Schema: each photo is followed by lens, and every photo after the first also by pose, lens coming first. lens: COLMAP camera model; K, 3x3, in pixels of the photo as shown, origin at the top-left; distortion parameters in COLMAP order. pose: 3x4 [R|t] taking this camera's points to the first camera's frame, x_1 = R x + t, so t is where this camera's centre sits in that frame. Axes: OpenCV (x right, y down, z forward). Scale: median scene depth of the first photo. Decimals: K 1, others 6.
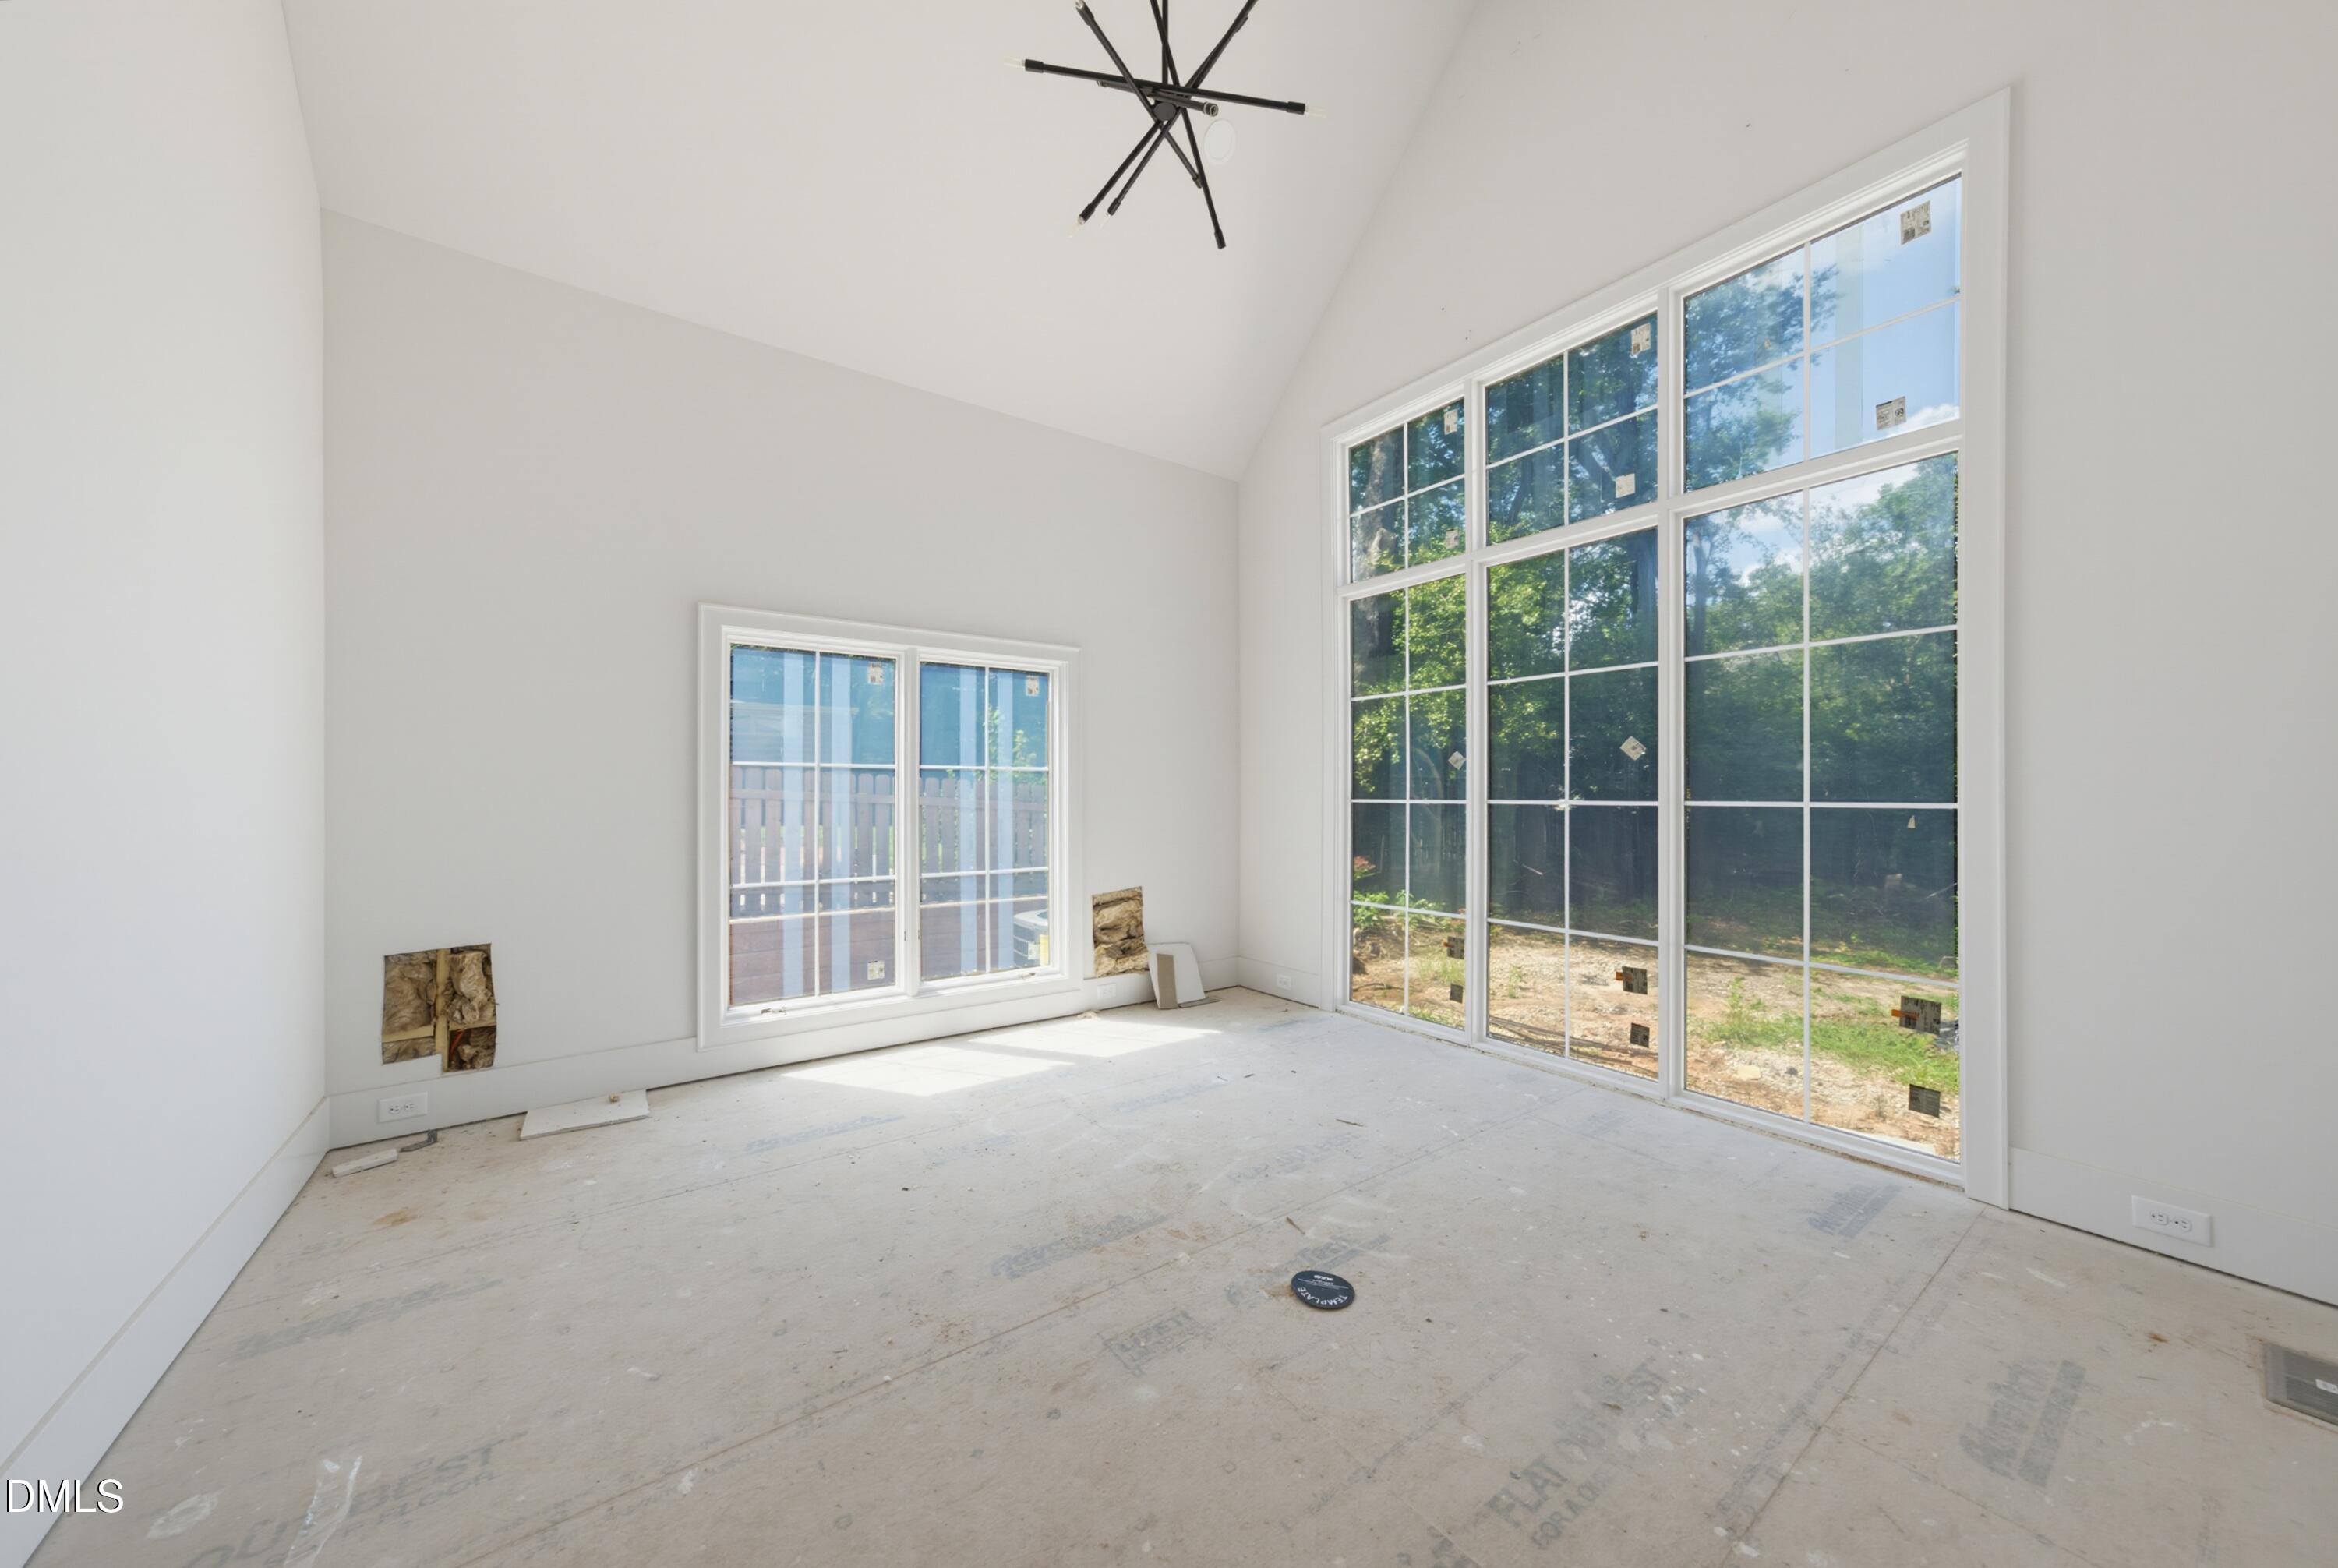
lens RADIAL K [[797.0, 0, 1172.3], [0, 797.0, 792.6], [0, 0, 1]] dist [-0.028393, 0.023889]
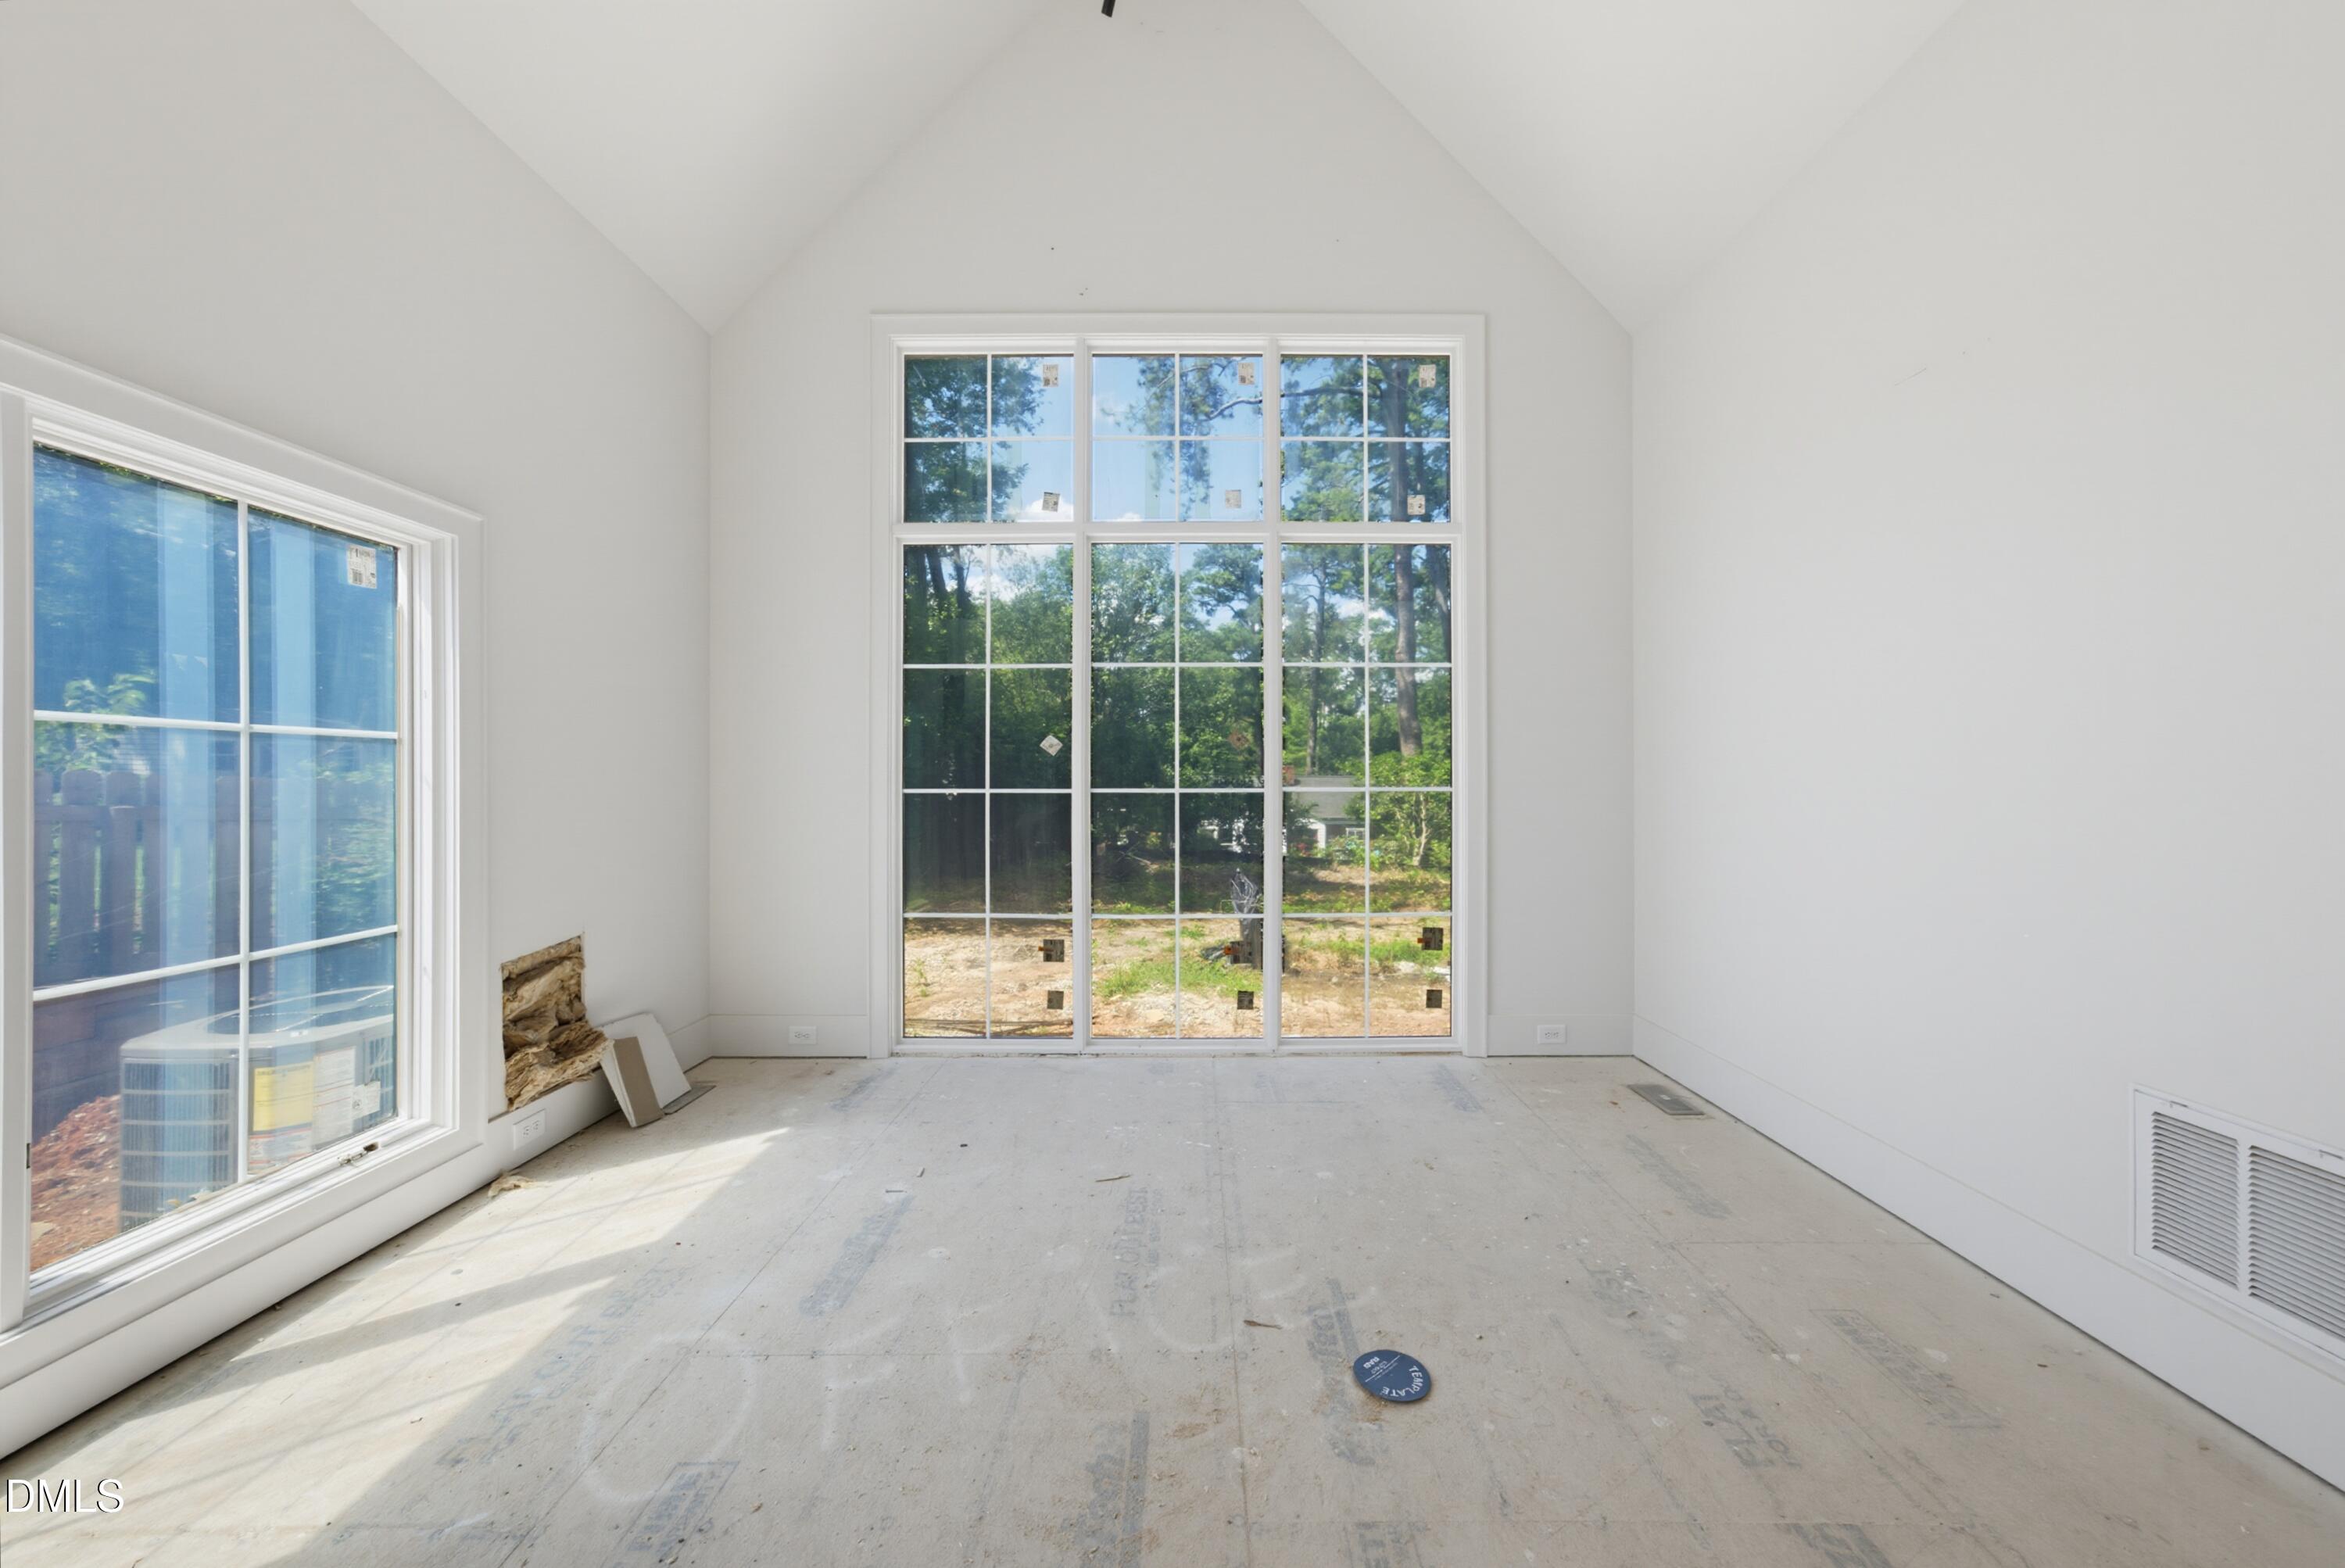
lens RADIAL K [[806.3, 0, 1178.4], [0, 806.3, 771.1], [0, 0, 1]] dist [-0.037205, 0.024831]
pose [[0.595775, 0.010952, 0.803077, -0.267205], [-0.001213, 0.999918, -0.012737, 0.000493], [-0.803151, 0.006614, 0.595739, 0.288996]]
